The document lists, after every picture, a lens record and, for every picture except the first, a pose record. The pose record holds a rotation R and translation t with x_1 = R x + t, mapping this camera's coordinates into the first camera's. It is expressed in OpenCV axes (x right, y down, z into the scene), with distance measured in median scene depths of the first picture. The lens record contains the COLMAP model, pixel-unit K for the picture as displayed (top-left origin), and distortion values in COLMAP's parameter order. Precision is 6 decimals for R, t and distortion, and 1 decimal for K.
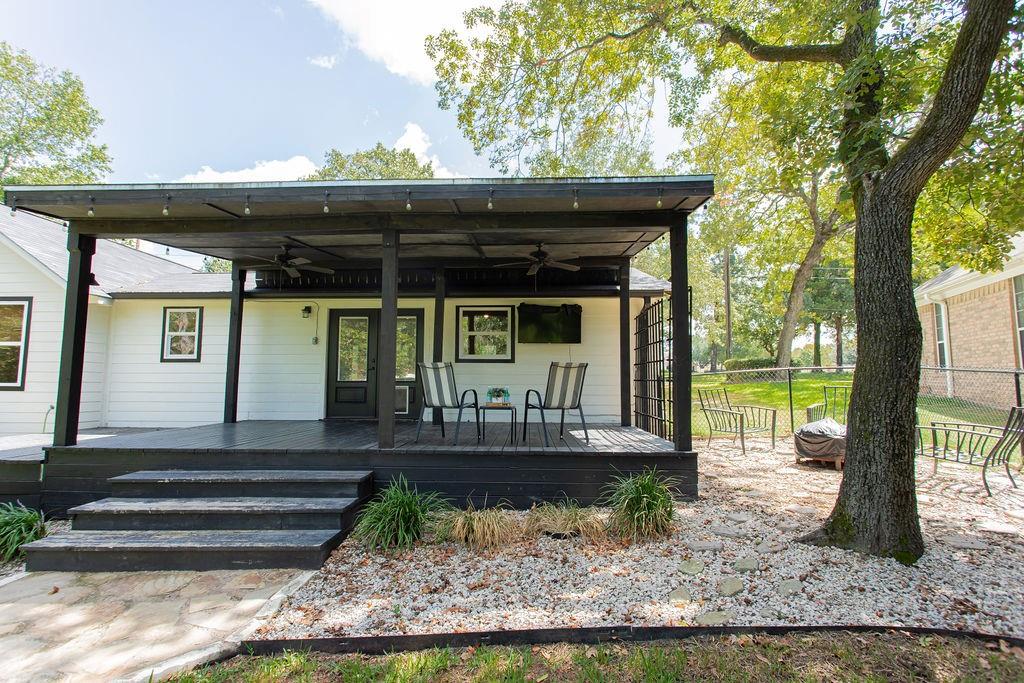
lens RADIAL K [[544.3, 0, 498.8], [0, 544.3, 328.9], [0, 0, 1]] dist [0.000113, 0.000152]
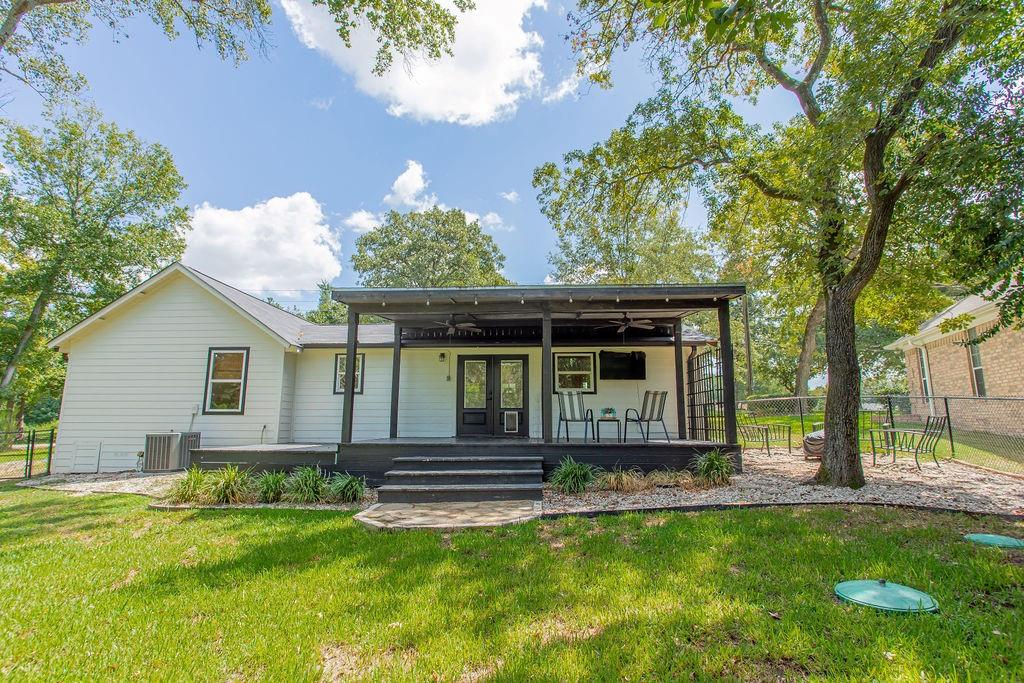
lens RADIAL K [[525.8, 0, 511.6], [0, 525.8, 323.4], [0, 0, 1]] dist [0.002748, 0.000145]
pose [[0.999766, -0.004329, -0.021203, -0.167696], [0.002532, 0.996457, -0.084067, -0.004478], [0.021492, 0.083994, 0.996234, -0.361669]]
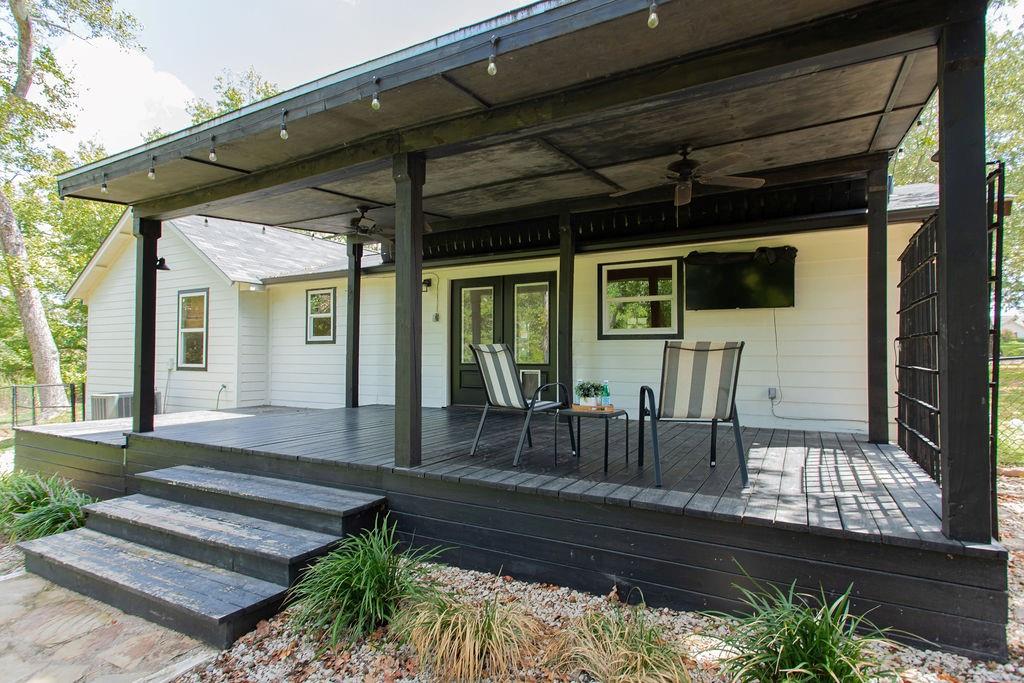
lens RADIAL K [[561.4, 0, 425.8], [0, 561.4, 344.1], [0, 0, 1]] dist [-0.000468, -0.001039]
pose [[0.868786, -0.012967, -0.495019, 0.106956], [0.049373, 0.996944, 0.060537, 0.009696], [0.492721, -0.077035, 0.866771, 0.228680]]
